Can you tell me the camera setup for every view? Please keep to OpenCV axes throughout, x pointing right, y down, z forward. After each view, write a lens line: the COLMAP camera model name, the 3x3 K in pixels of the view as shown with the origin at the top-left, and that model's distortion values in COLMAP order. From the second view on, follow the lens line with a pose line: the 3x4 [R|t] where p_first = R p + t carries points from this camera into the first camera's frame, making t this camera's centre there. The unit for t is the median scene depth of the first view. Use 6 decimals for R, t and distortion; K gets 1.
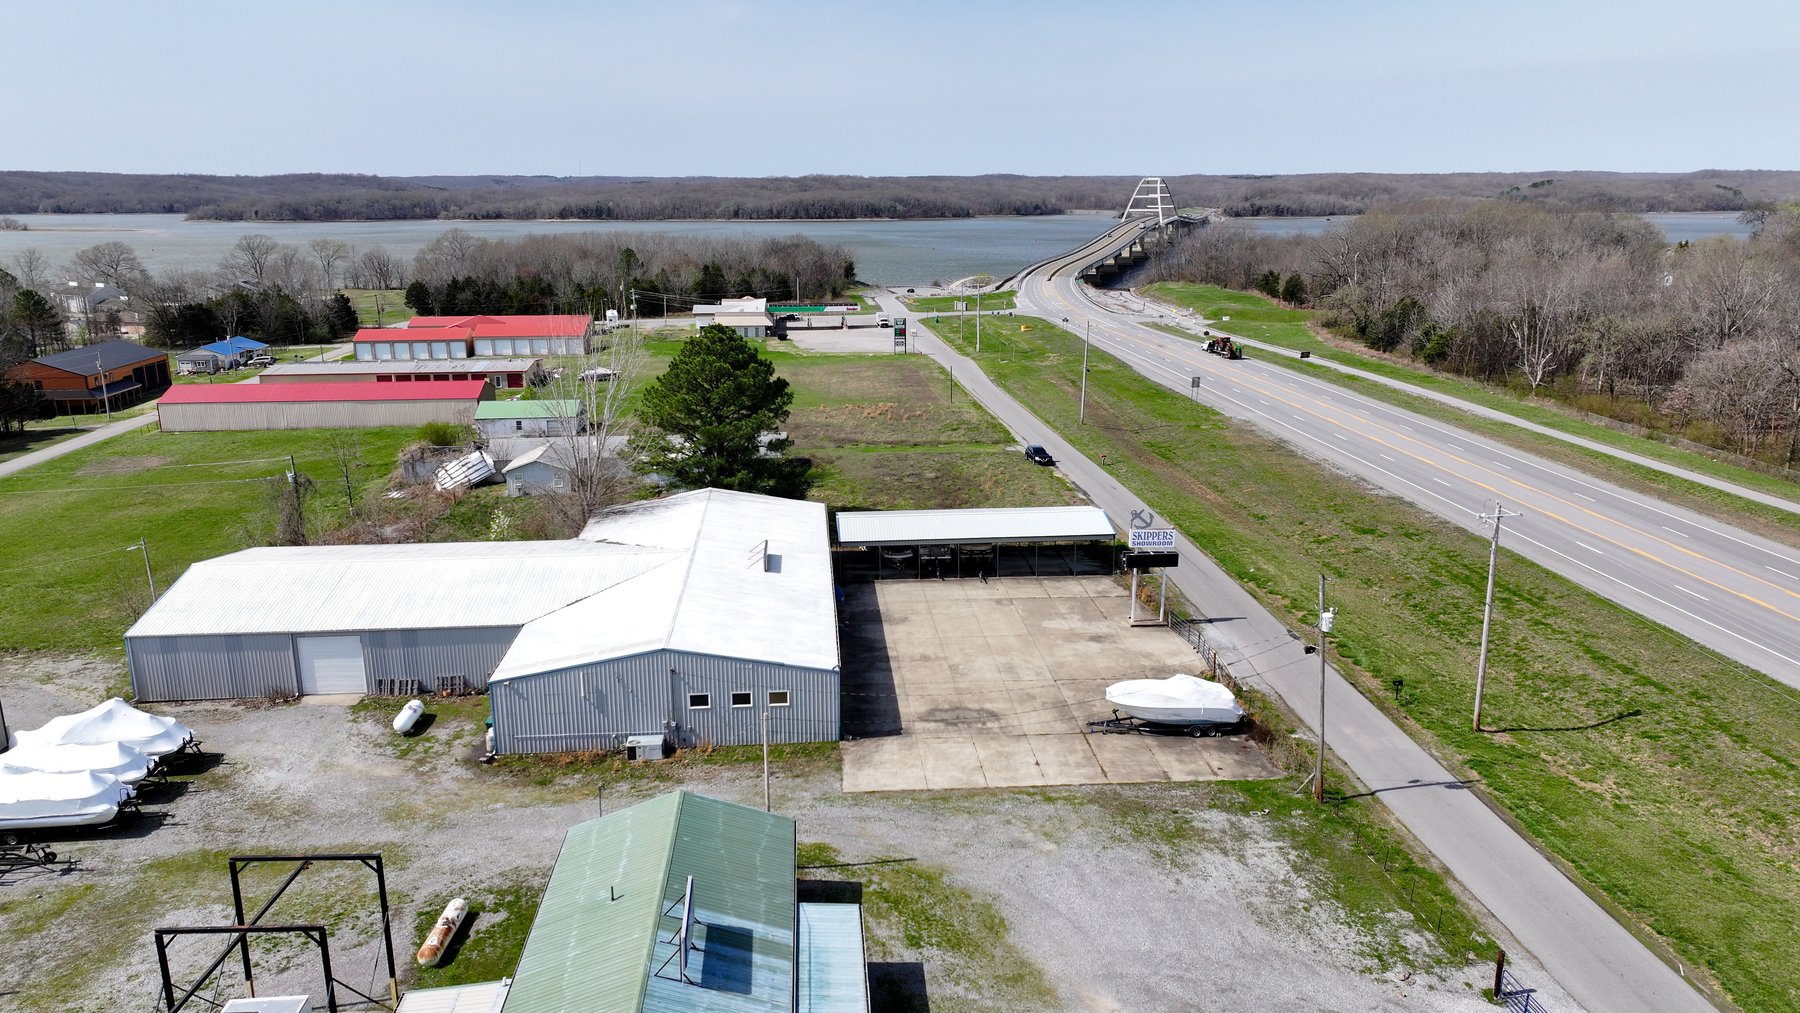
lens RADIAL K [[1264.6, 0, 898.7], [0, 1264.6, 502.4], [0, 0, 1]] dist [-0.002261, 0.018092]
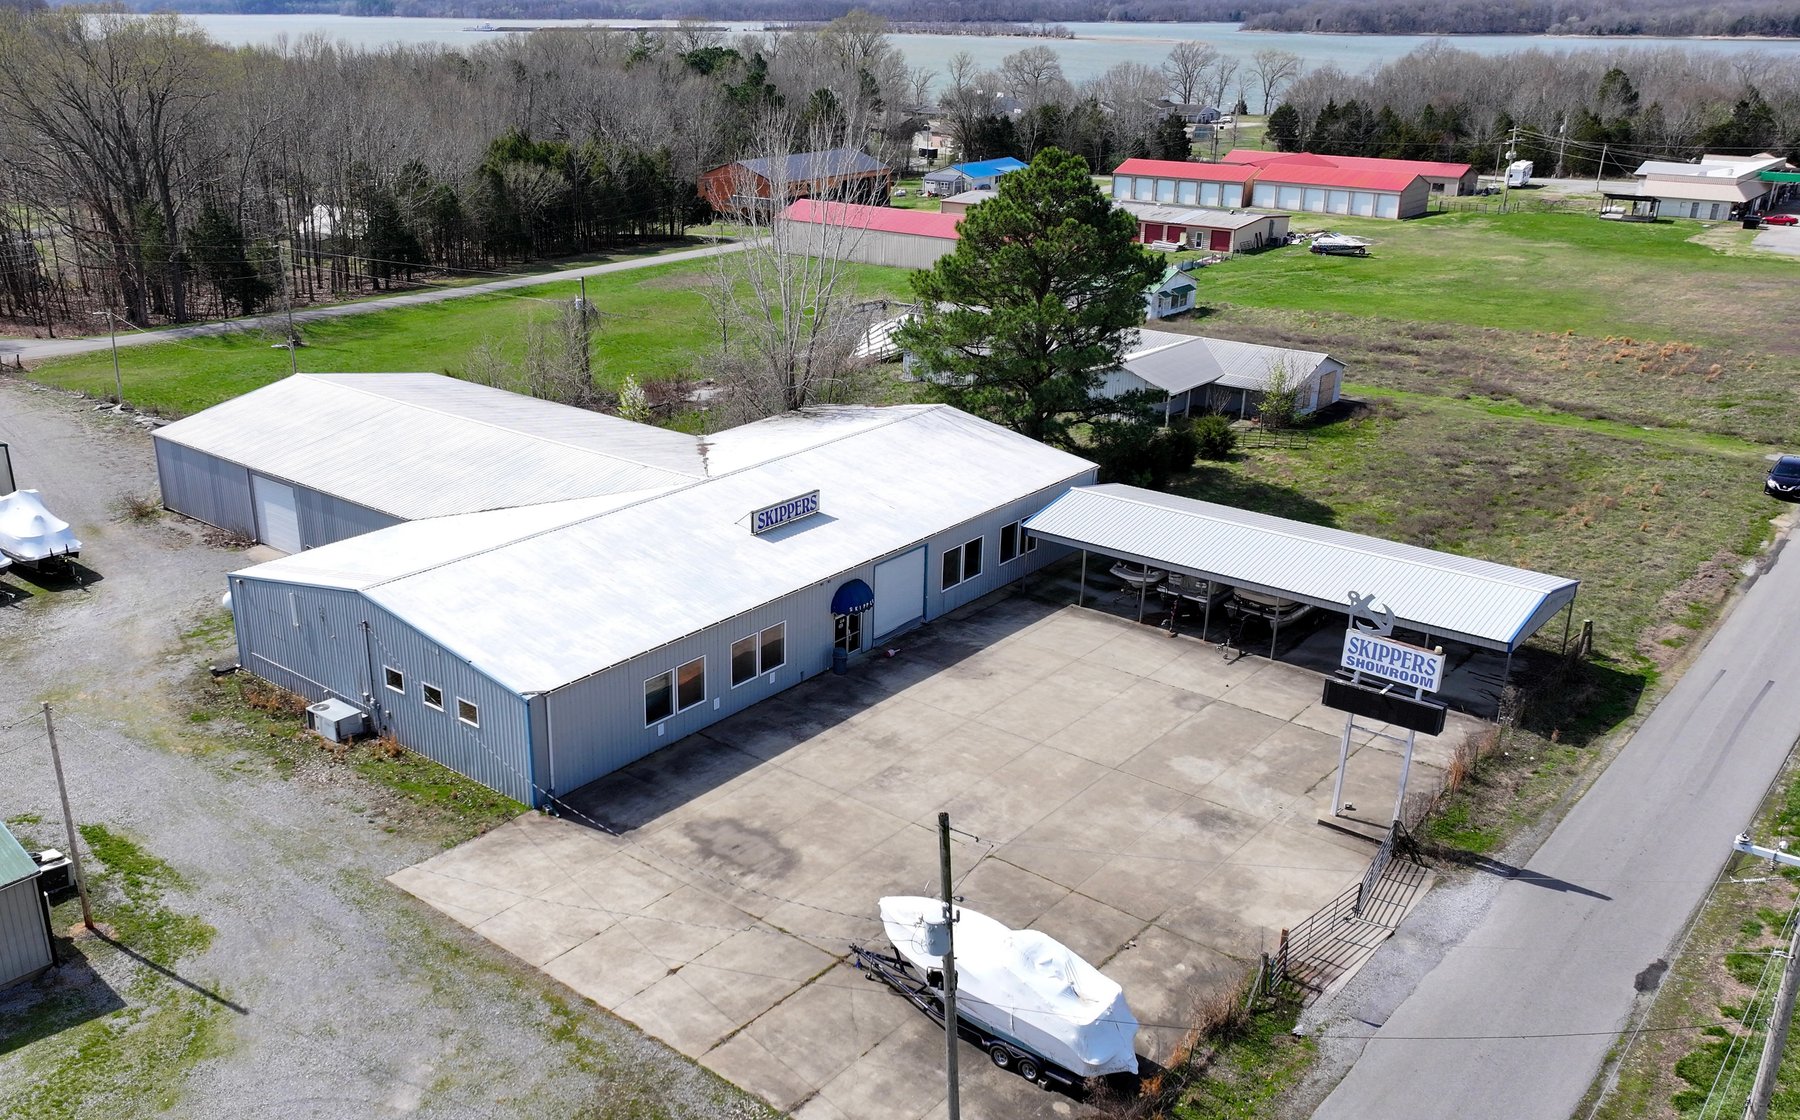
lens RADIAL K [[1559.3, 0, 773.3], [0, 1559.3, 631.0], [0, 0, 1]] dist [0.001711, 0.015343]
pose [[0.698807, 0.273519, -0.660950, 0.417863], [-0.175880, 0.961340, 0.211875, -0.064059], [0.693350, -0.031812, 0.719898, 0.425222]]
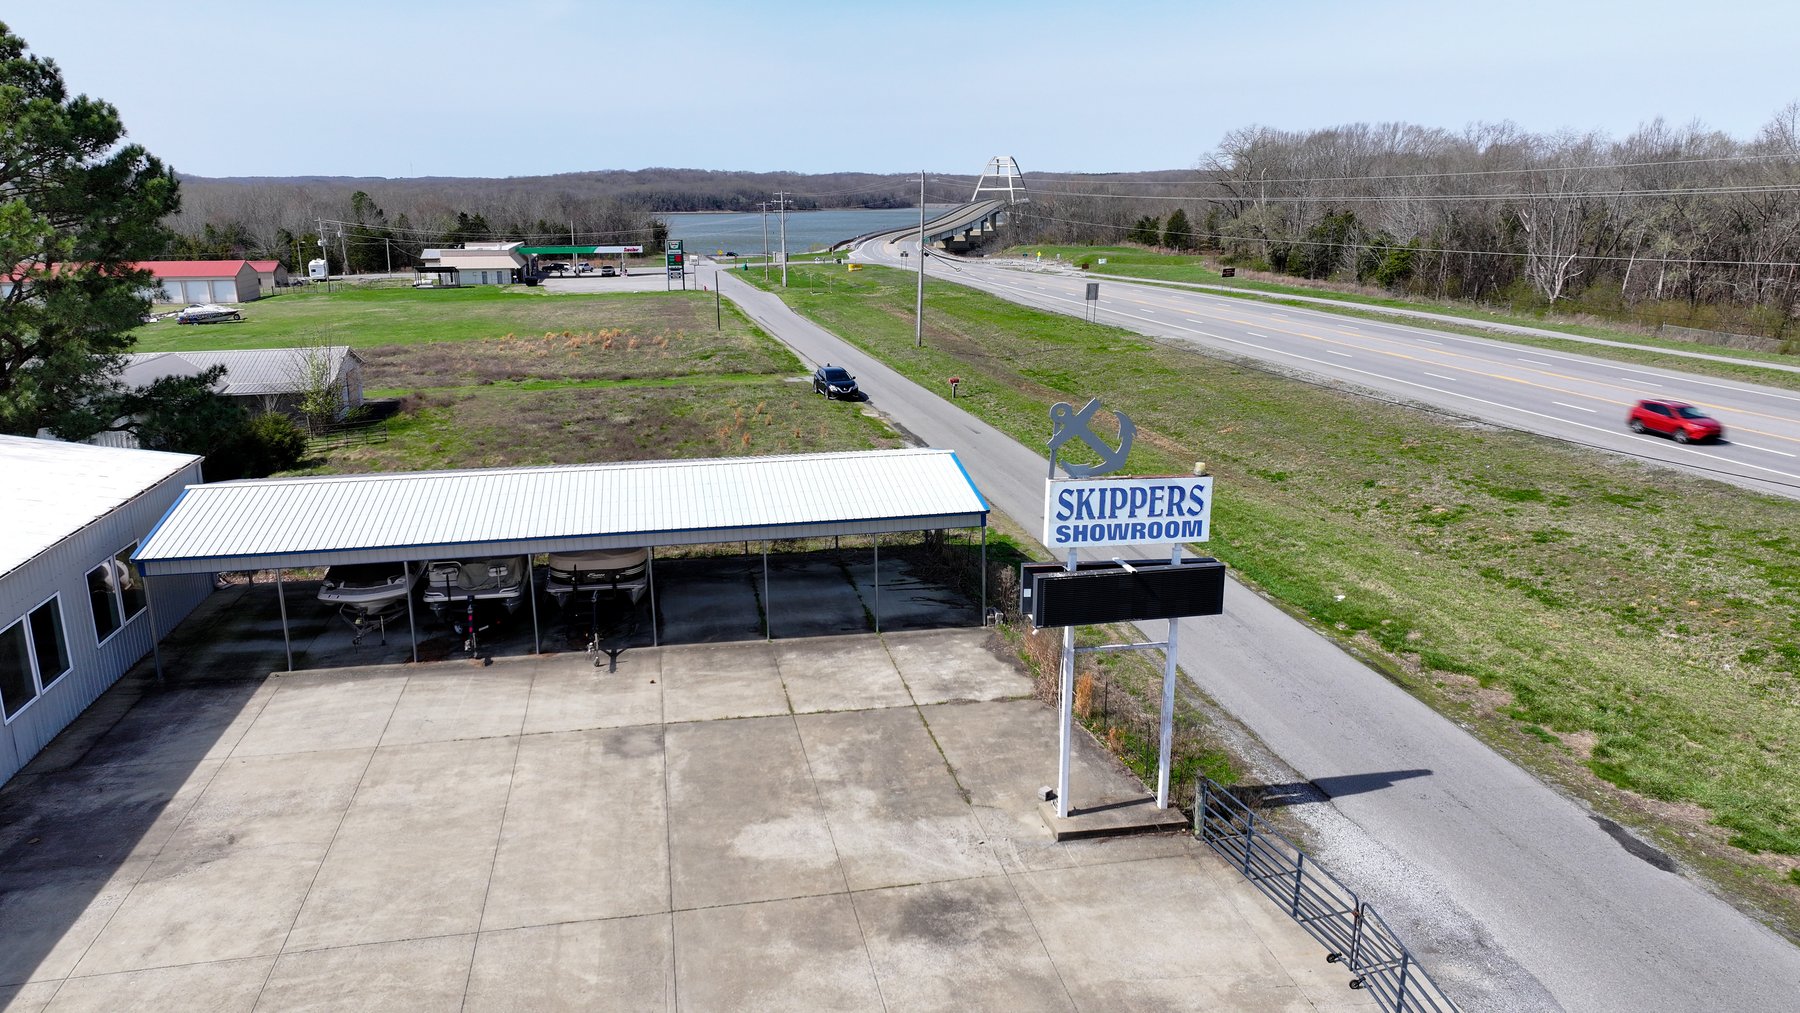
lens RADIAL K [[1264.6, 0, 898.7], [0, 1264.6, 502.4], [0, 0, 1]] dist [-0.002261, 0.018092]
pose [[0.993454, -0.028860, 0.110525, 0.122309], [0.029202, 0.999572, -0.001471, 0.025289], [-0.110435, 0.004689, 0.993872, 0.737728]]
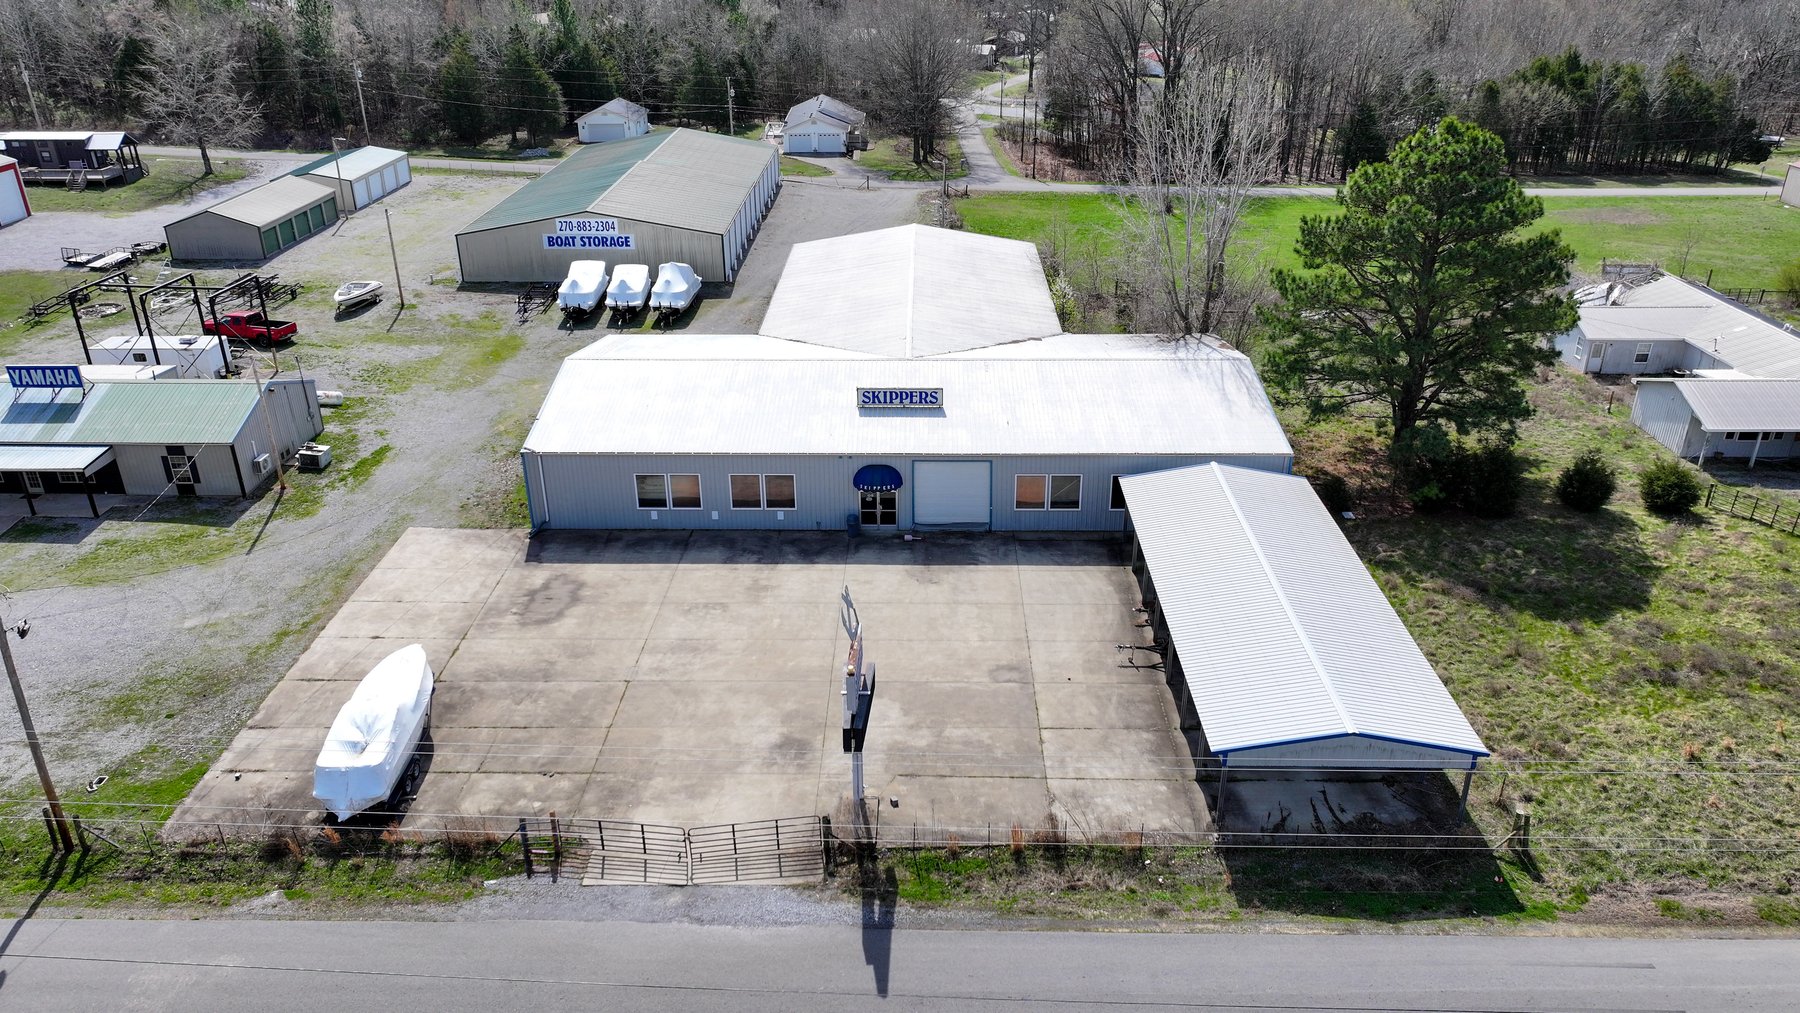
lens RADIAL K [[1264.6, 0, 898.7], [0, 1264.6, 502.4], [0, 0, 1]] dist [-0.002261, 0.018092]
pose [[-0.098721, 0.427973, -0.898384, 0.586020], [-0.235444, 0.867116, 0.438949, -0.229187], [0.966861, 0.254853, 0.015161, 0.990462]]
